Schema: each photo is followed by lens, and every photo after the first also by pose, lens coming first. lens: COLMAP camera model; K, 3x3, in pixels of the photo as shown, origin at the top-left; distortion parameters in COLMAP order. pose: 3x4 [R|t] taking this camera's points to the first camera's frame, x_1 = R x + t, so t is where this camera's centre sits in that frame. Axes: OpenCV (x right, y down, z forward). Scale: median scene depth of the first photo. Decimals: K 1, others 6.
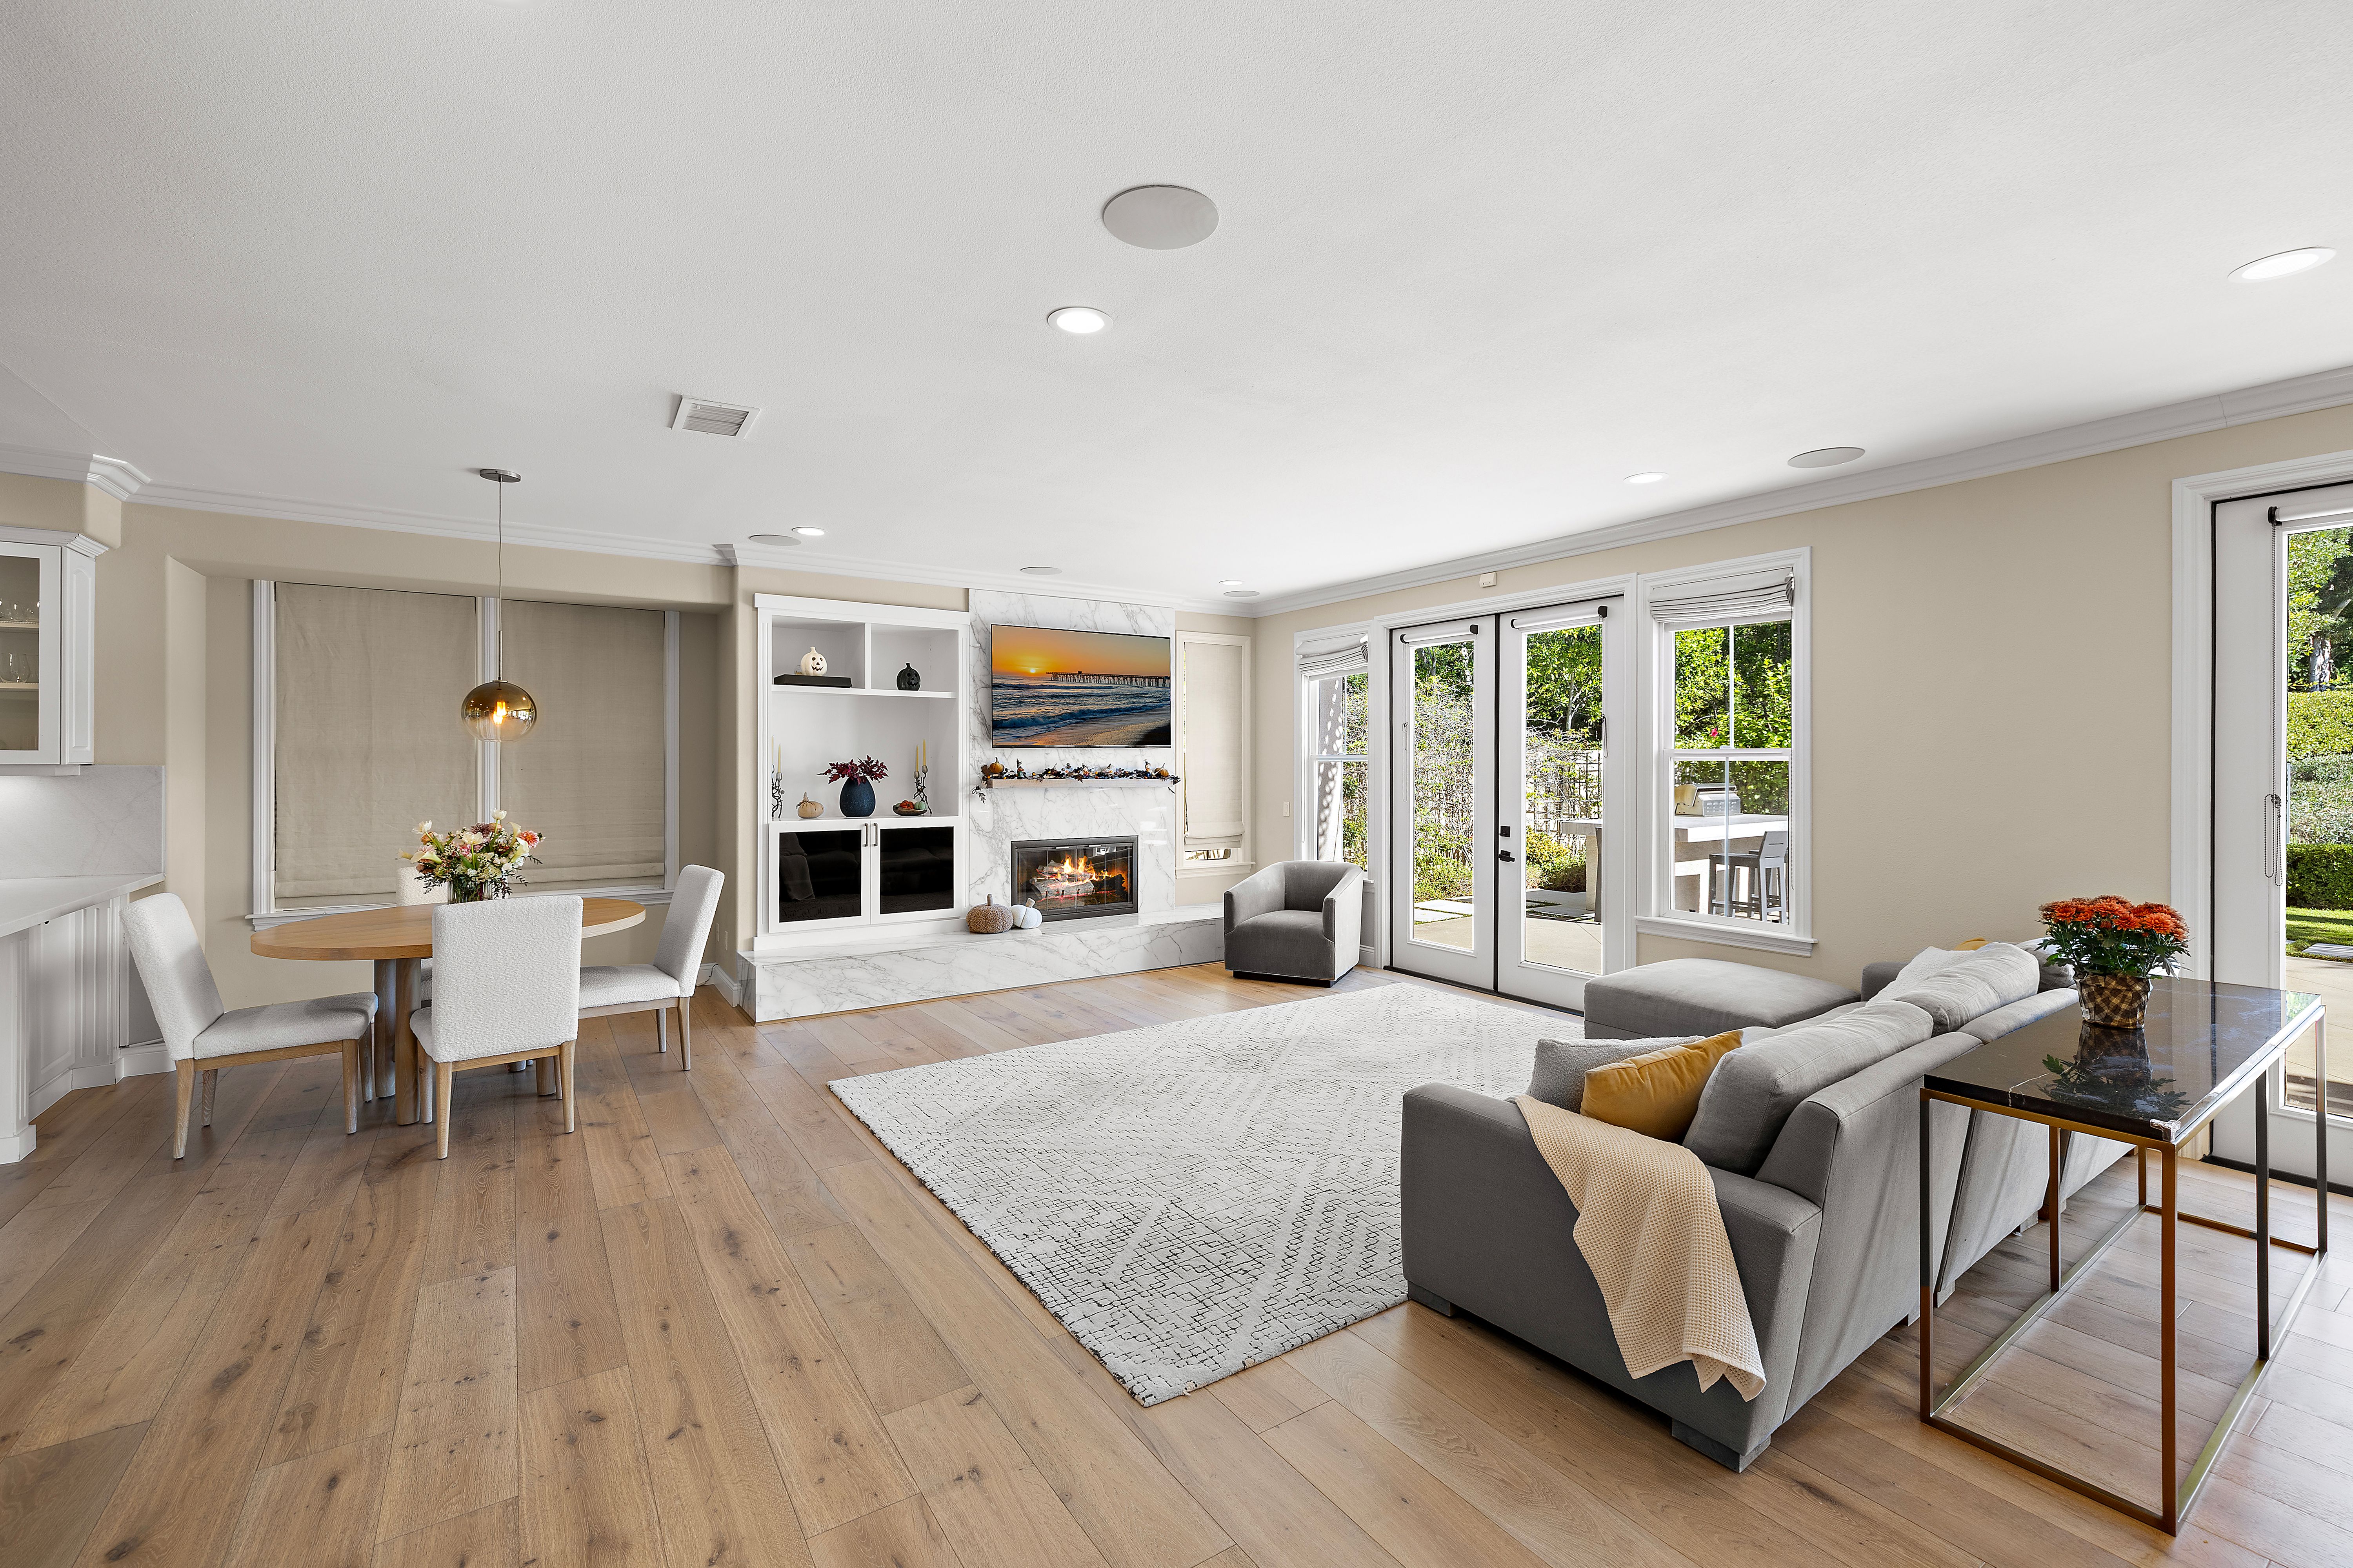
lens RADIAL K [[1005.3, 0, 1181.8], [0, 1005.3, 764.3], [0, 0, 1]] dist [0.001623, -0.000016]
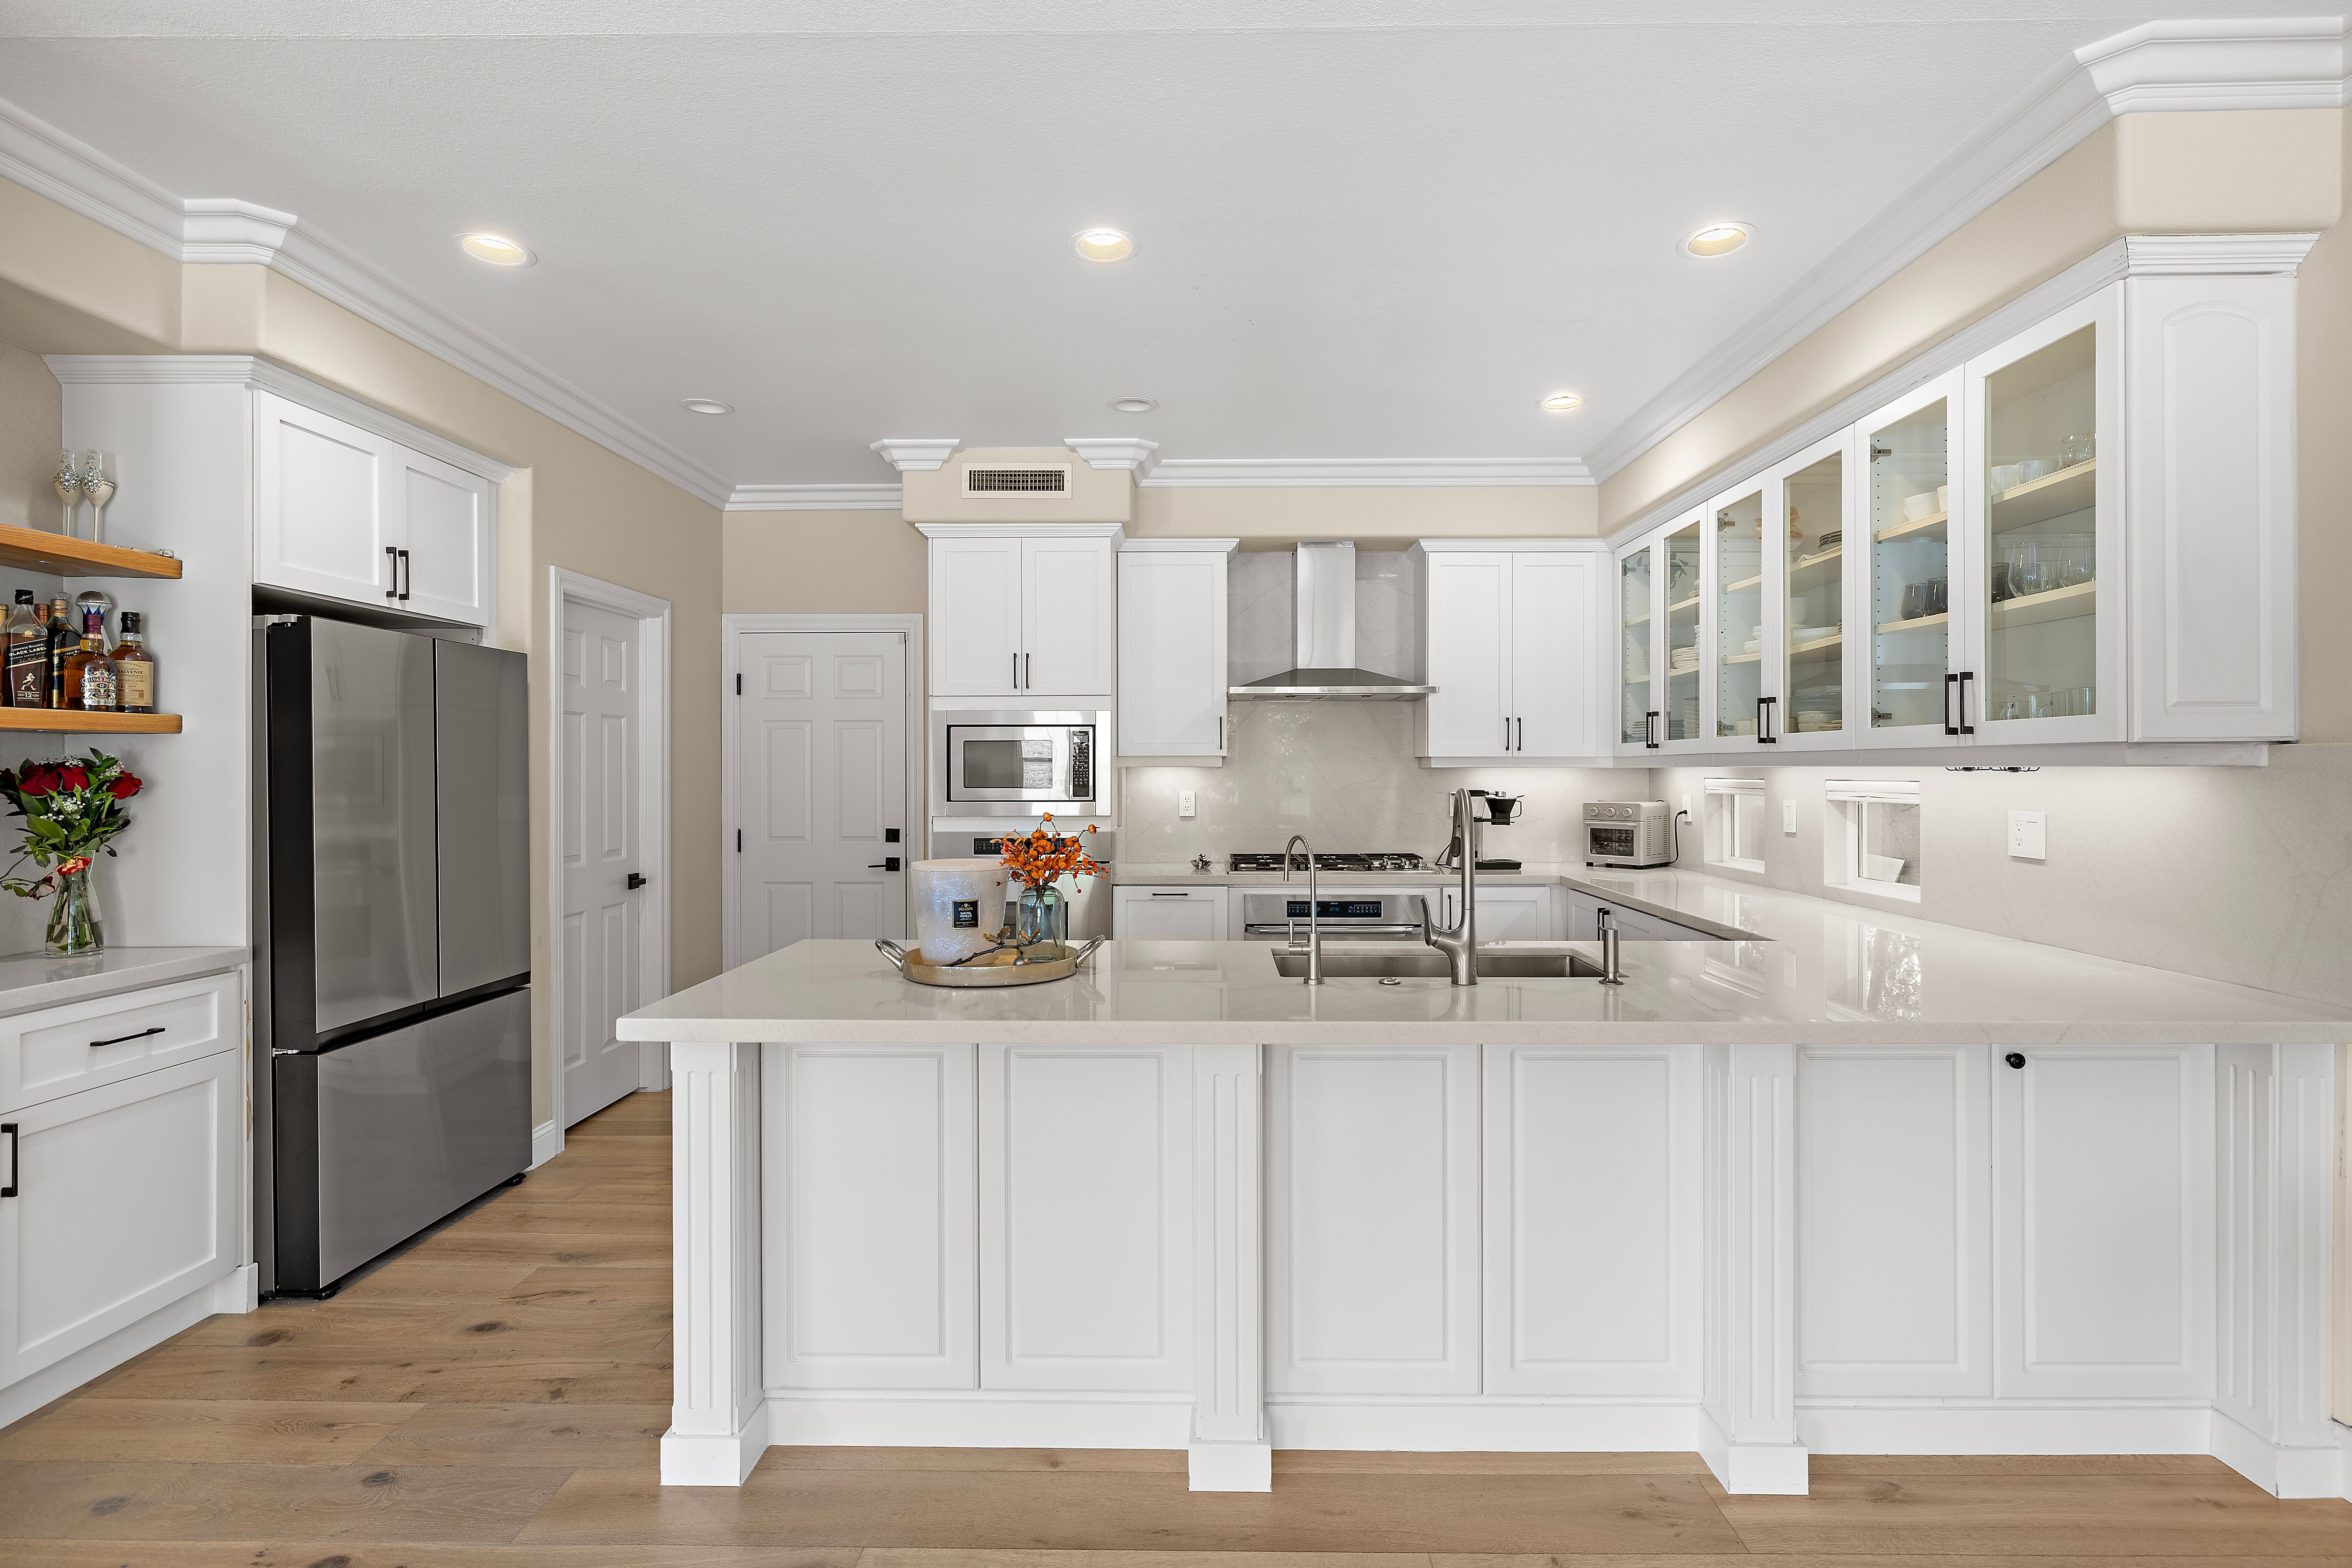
lens RADIAL K [[1110.9, 0, 1187.3], [0, 1110.9, 769.8], [0, 0, 1]] dist [-0.003989, 0.001075]
pose [[-0.568711, -0.000985, -0.822537, -0.332393], [-0.000220, 0.999999, -0.001046, 0.010027], [0.822537, -0.000414, -0.568711, 0.708598]]
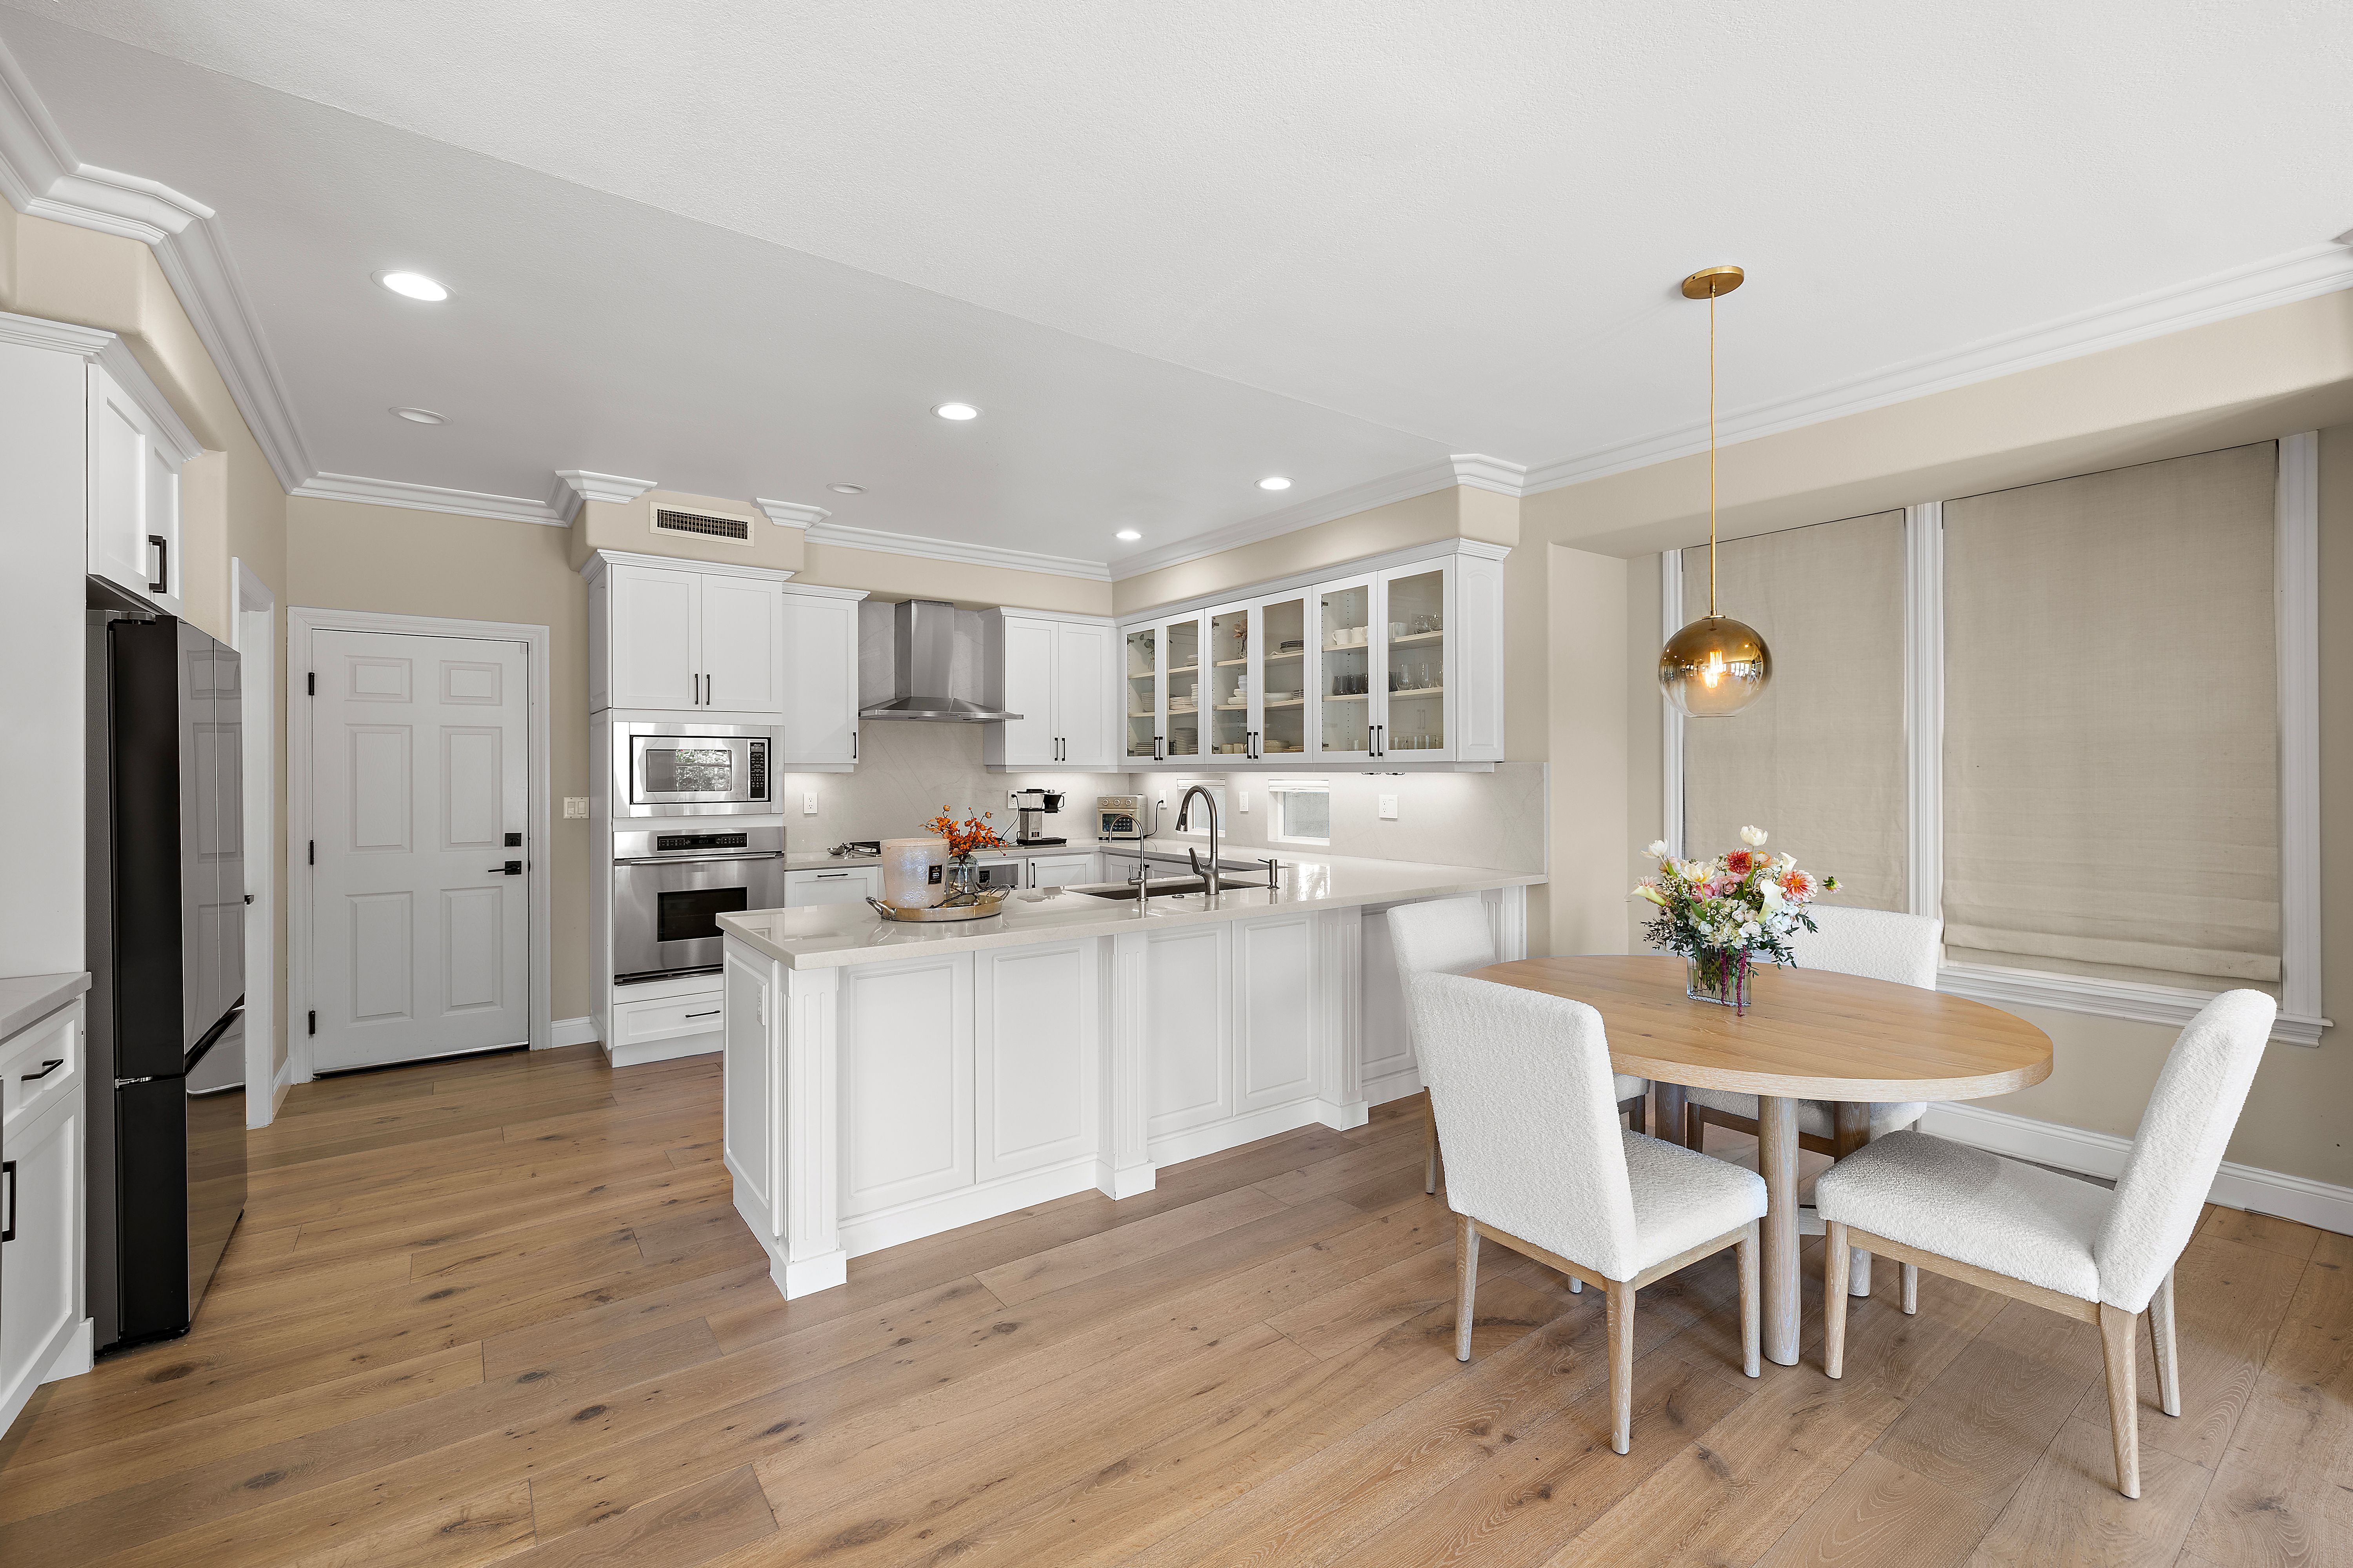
lens RADIAL K [[995.9, 0, 1188.6], [0, 995.9, 771.6], [0, 0, 1]] dist [0.002279, 0.000145]
pose [[0.048009, -0.002186, -0.998845, -0.067940], [0.002522, 0.999995, -0.002067, 0.008931], [0.998844, -0.002420, 0.048014, 0.510095]]
